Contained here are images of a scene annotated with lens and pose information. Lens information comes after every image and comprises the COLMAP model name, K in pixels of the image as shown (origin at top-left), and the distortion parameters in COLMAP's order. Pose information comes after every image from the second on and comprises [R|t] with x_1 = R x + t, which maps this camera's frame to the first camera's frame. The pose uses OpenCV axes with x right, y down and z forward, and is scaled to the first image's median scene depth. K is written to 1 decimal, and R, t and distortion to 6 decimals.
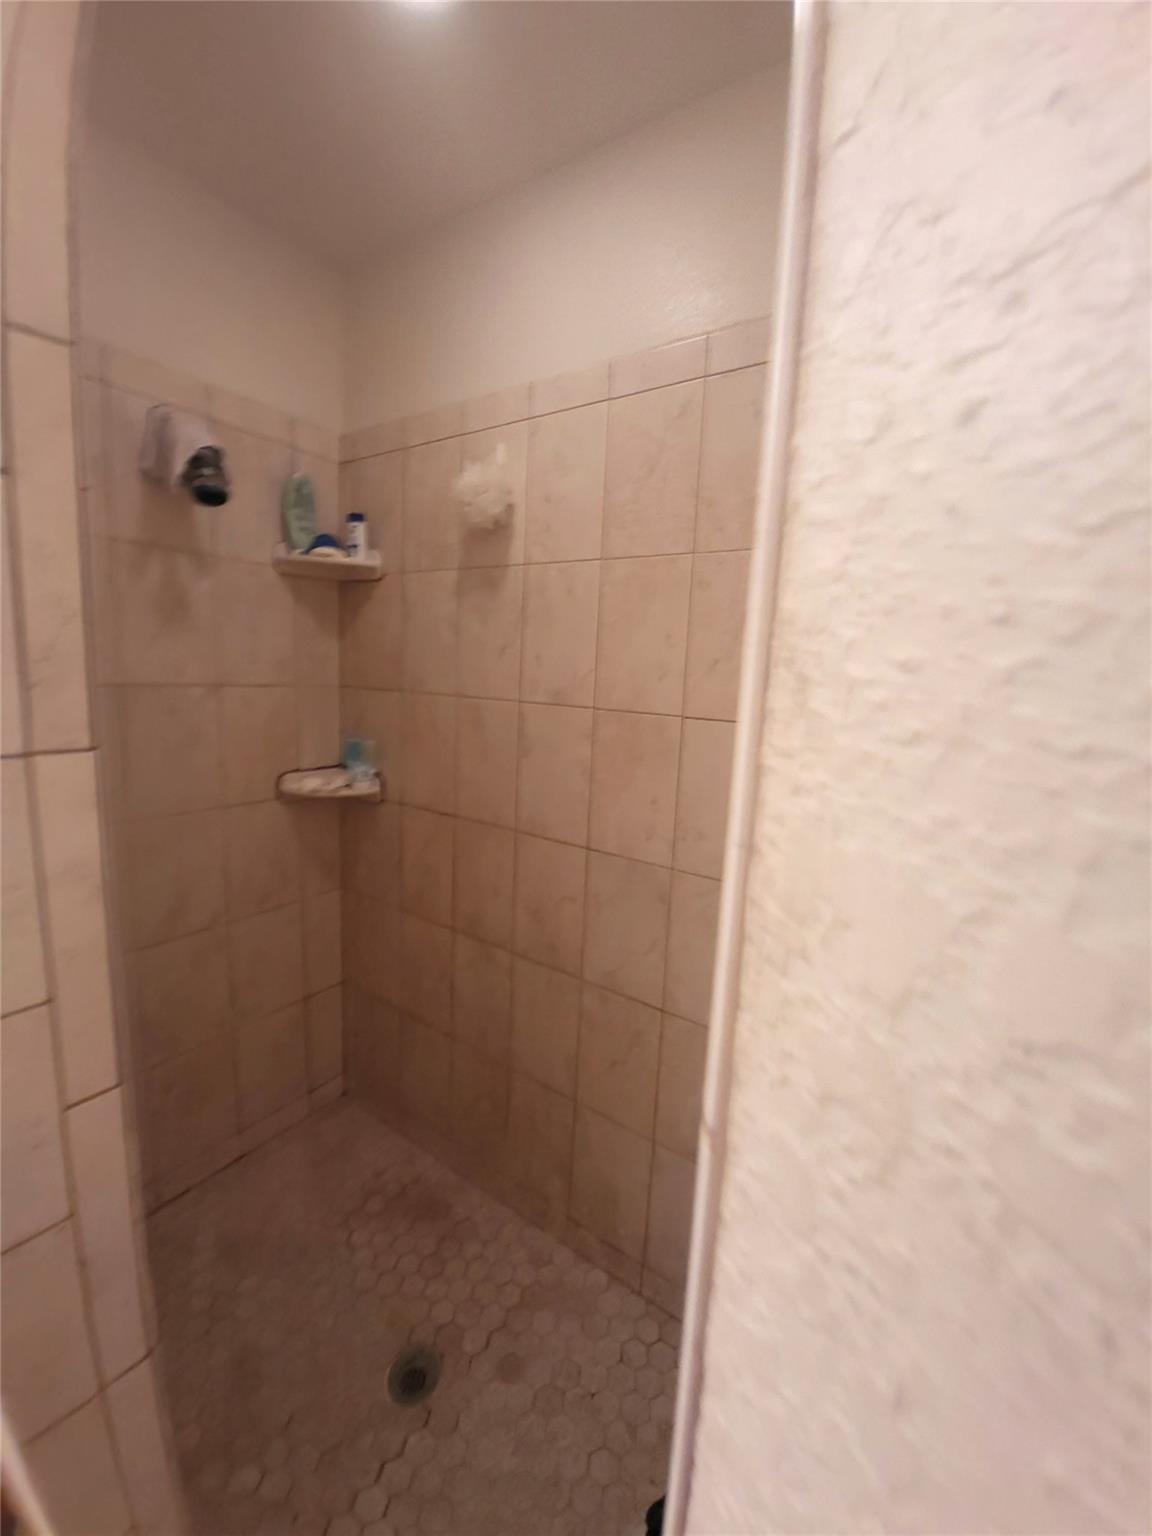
lens RADIAL K [[610.8, 0, 583.8], [0, 610.8, 761.4], [0, 0, 1]] dist [0.006358, -0.012989]
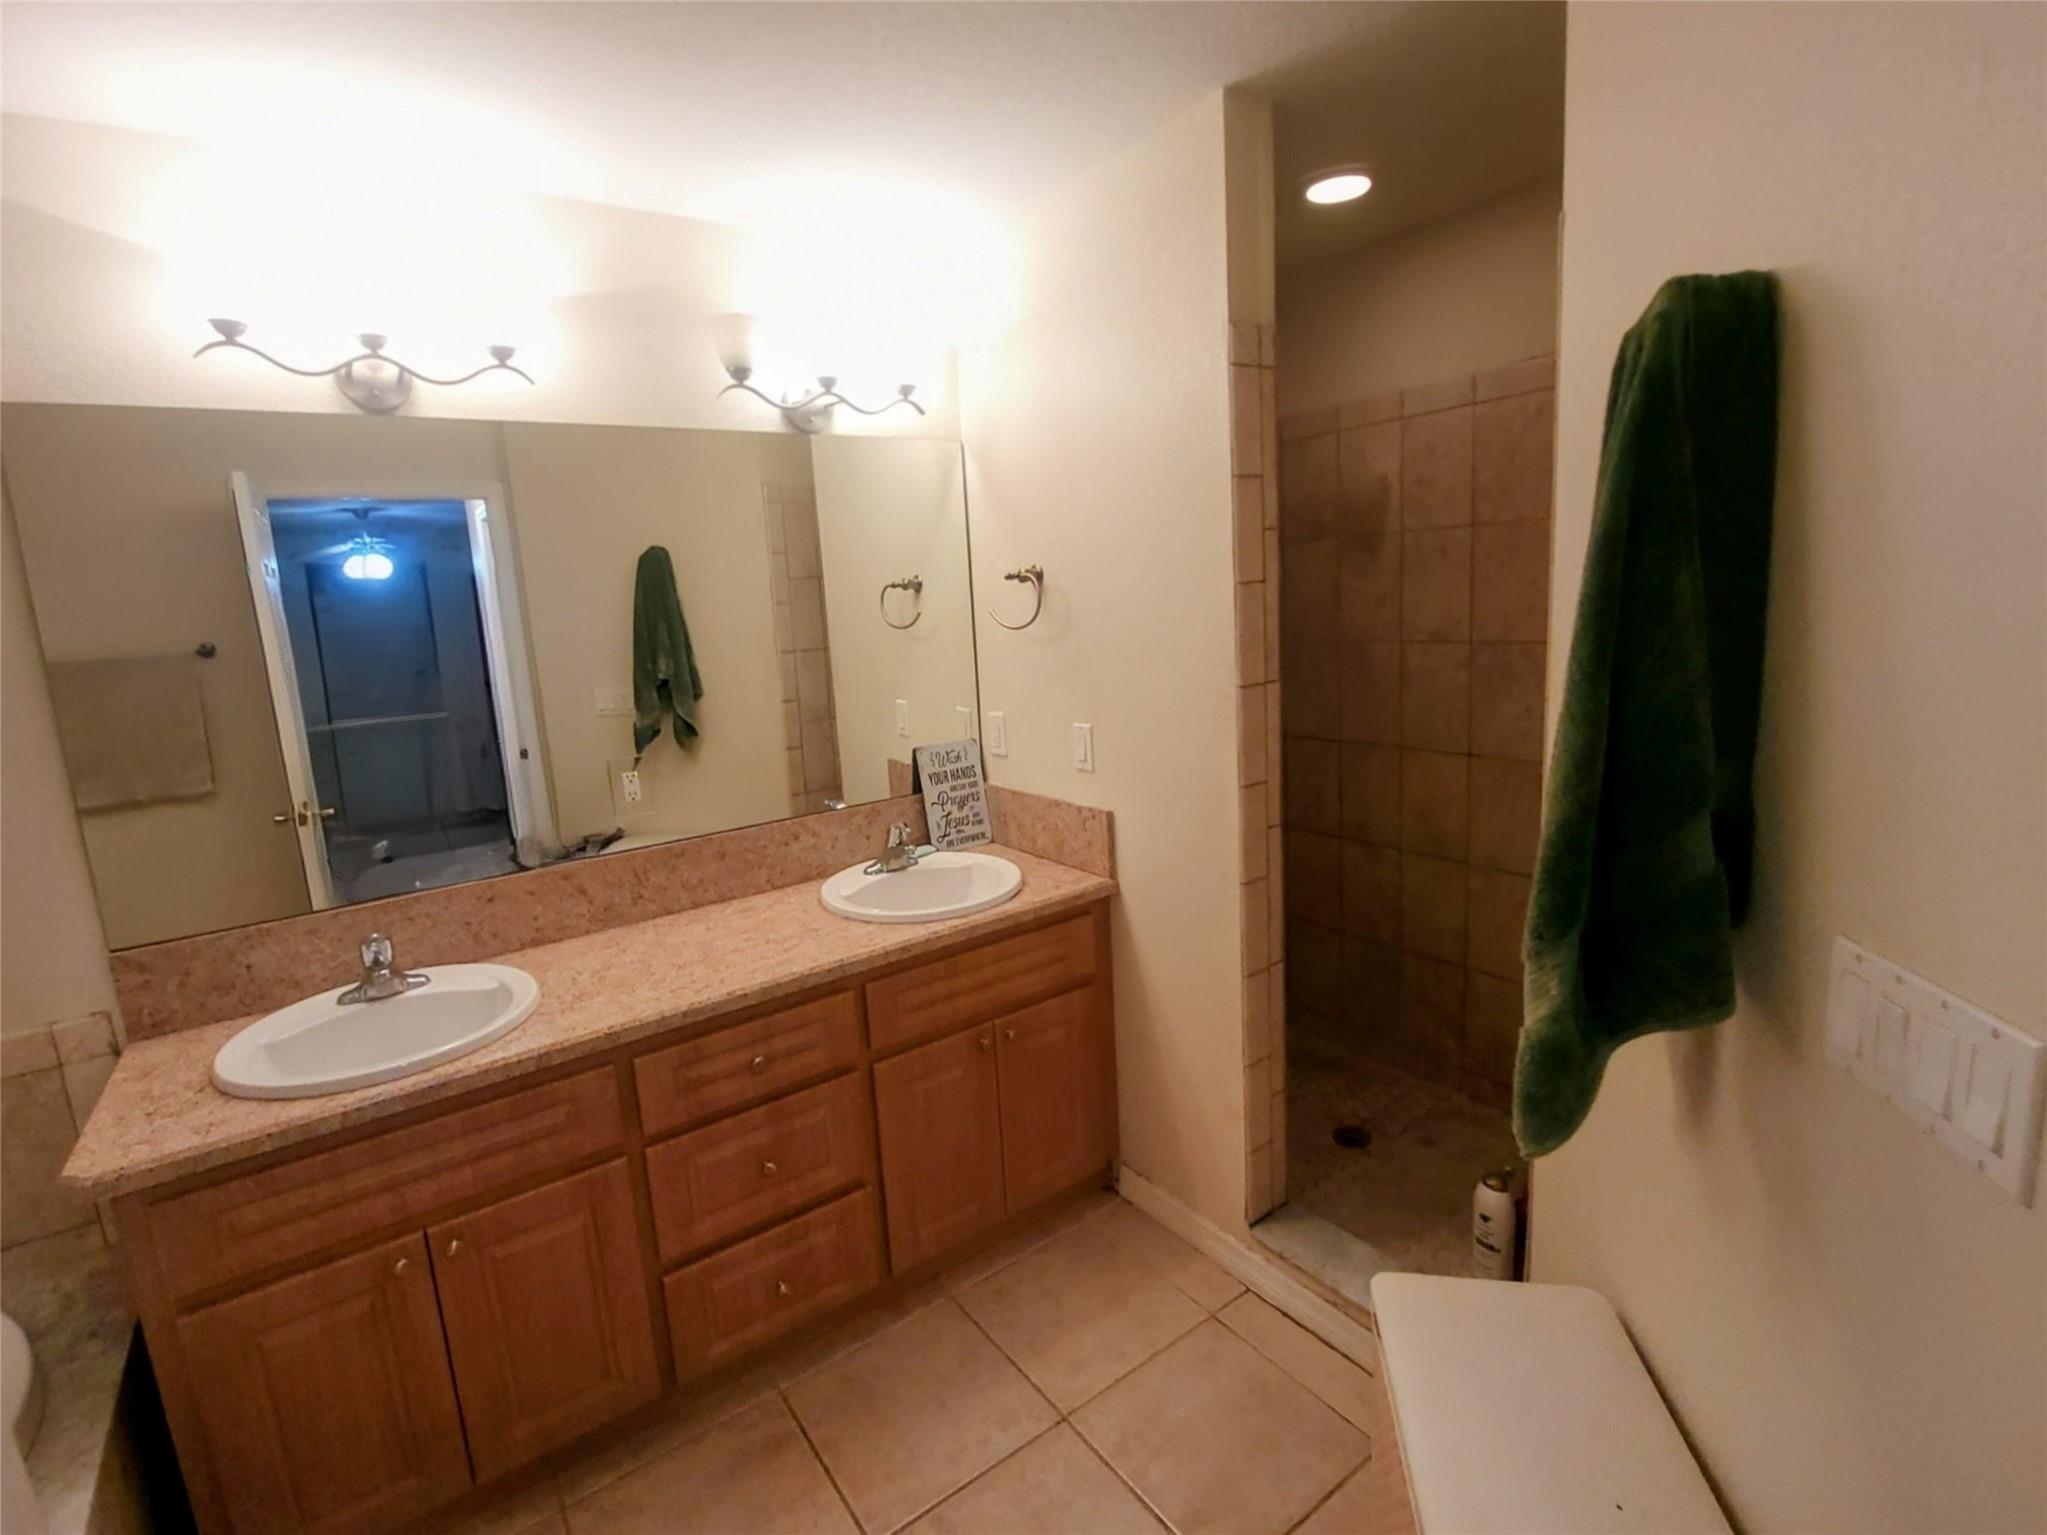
lens RADIAL K [[954.6, 0, 1011.4], [0, 954.6, 753.7], [0, 0, 1]] dist [0.016195, -0.025309]
pose [[0.931658, -0.047649, -0.360199, -0.154407], [0.054870, 0.998445, 0.009841, 0.067390], [0.359170, -0.028933, 0.932823, -1.120471]]
